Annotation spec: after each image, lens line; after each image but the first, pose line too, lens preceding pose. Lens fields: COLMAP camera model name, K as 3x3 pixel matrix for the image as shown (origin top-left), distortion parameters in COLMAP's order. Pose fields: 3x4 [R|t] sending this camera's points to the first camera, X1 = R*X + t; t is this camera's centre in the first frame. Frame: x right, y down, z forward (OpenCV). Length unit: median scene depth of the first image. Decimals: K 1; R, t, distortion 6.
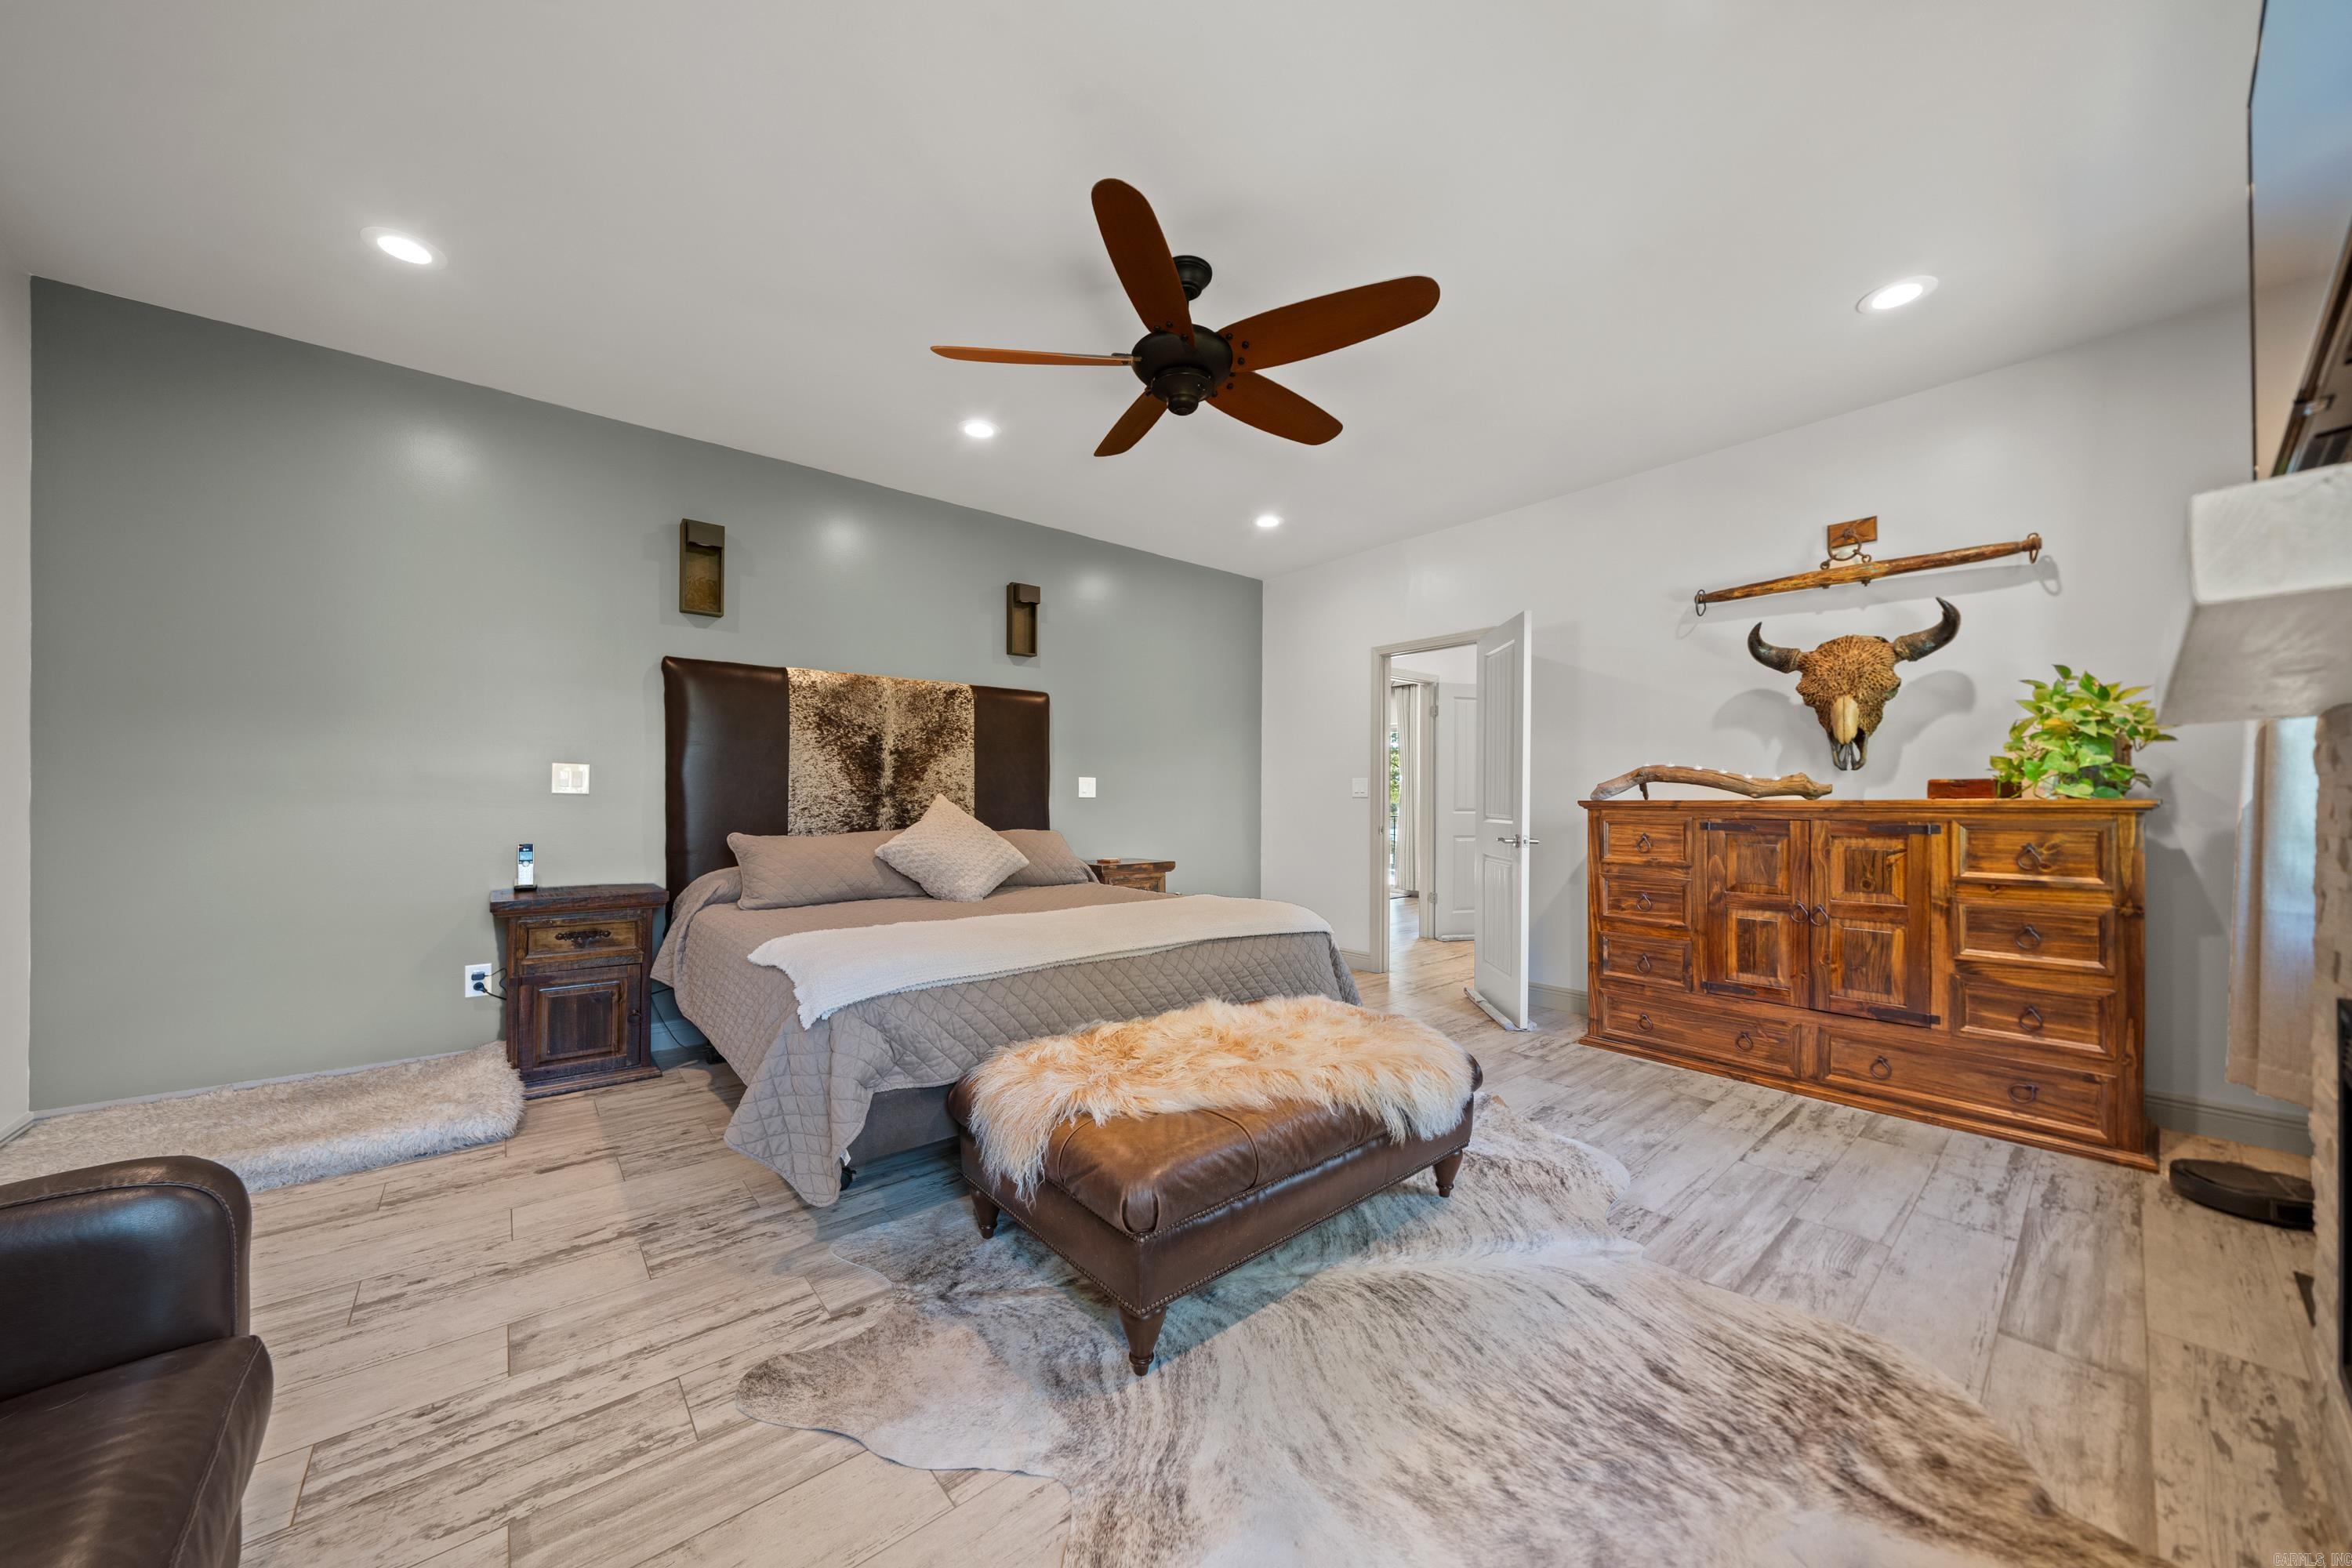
lens RADIAL K [[802.7, 0, 1160.1], [0, 802.7, 795.1], [0, 0, 1]] dist [-0.005160, -0.000088]
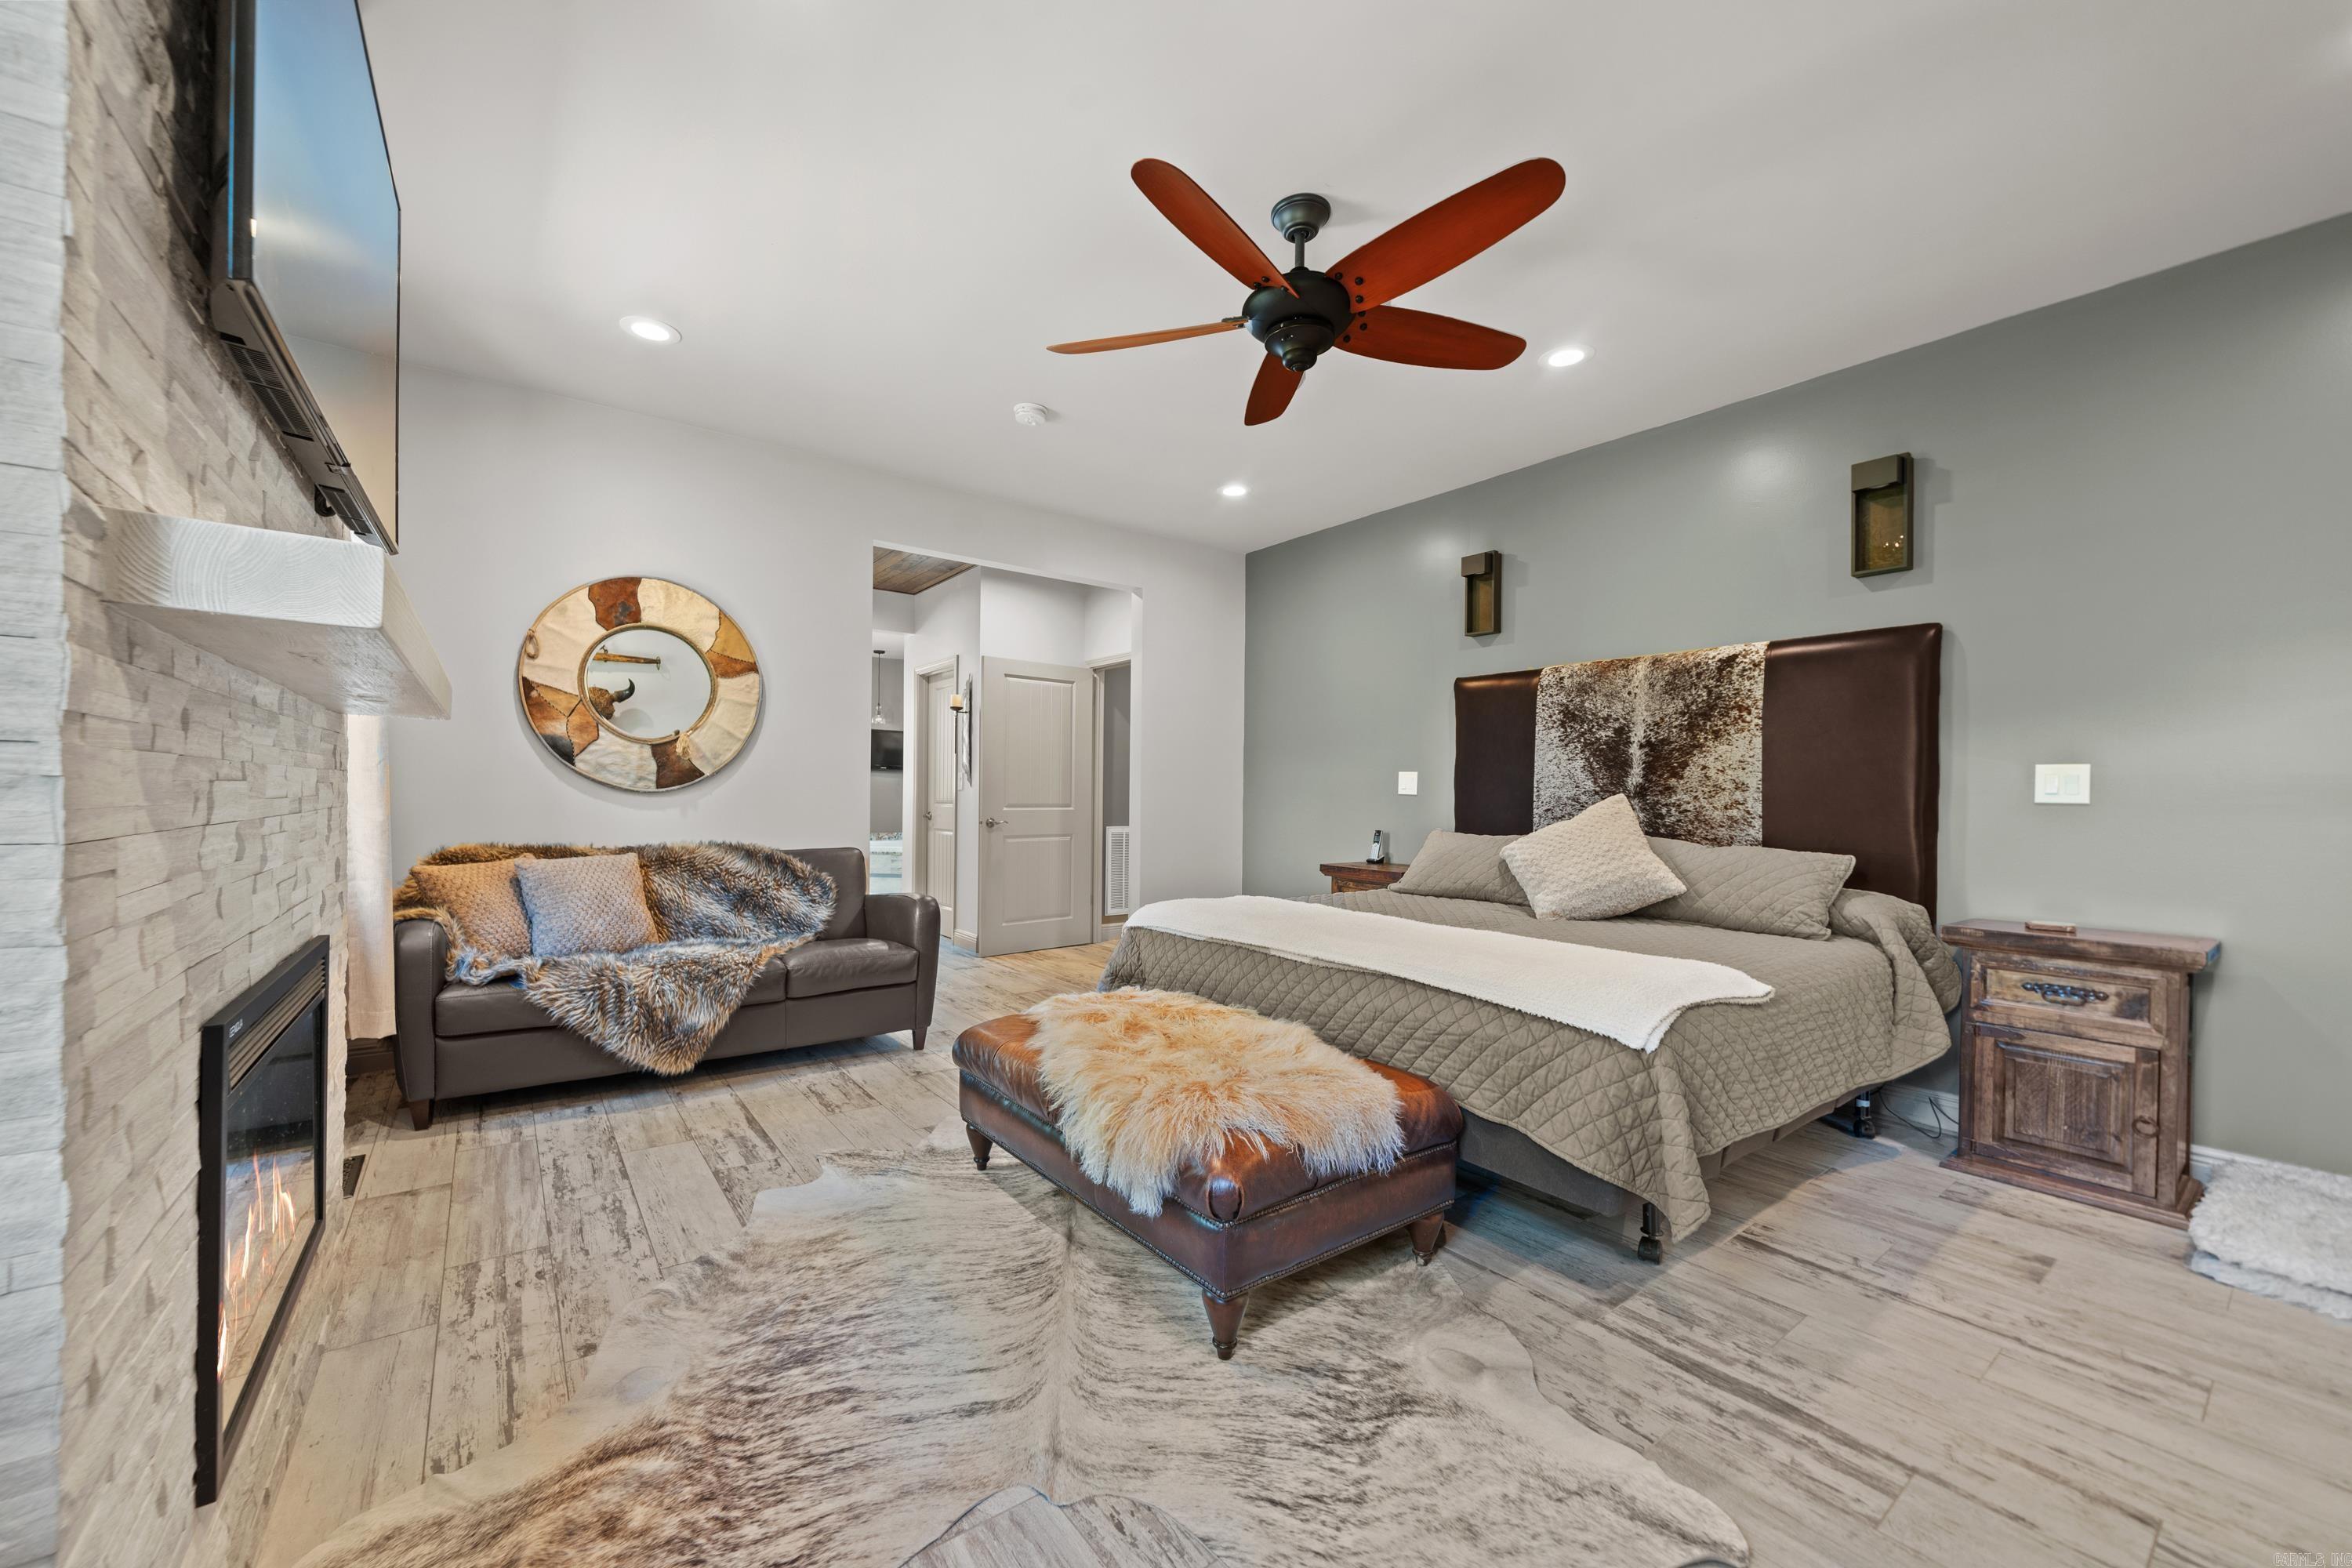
lens RADIAL K [[918.5, 0, 1156.9], [0, 918.5, 795.7], [0, 0, 1]] dist [-0.005305, 0.000047]
pose [[-0.064400, -0.003509, -0.997918, 1.581797], [-0.009959, 0.999946, -0.002873, 0.017212], [0.997874, 0.009754, -0.064432, 1.346520]]
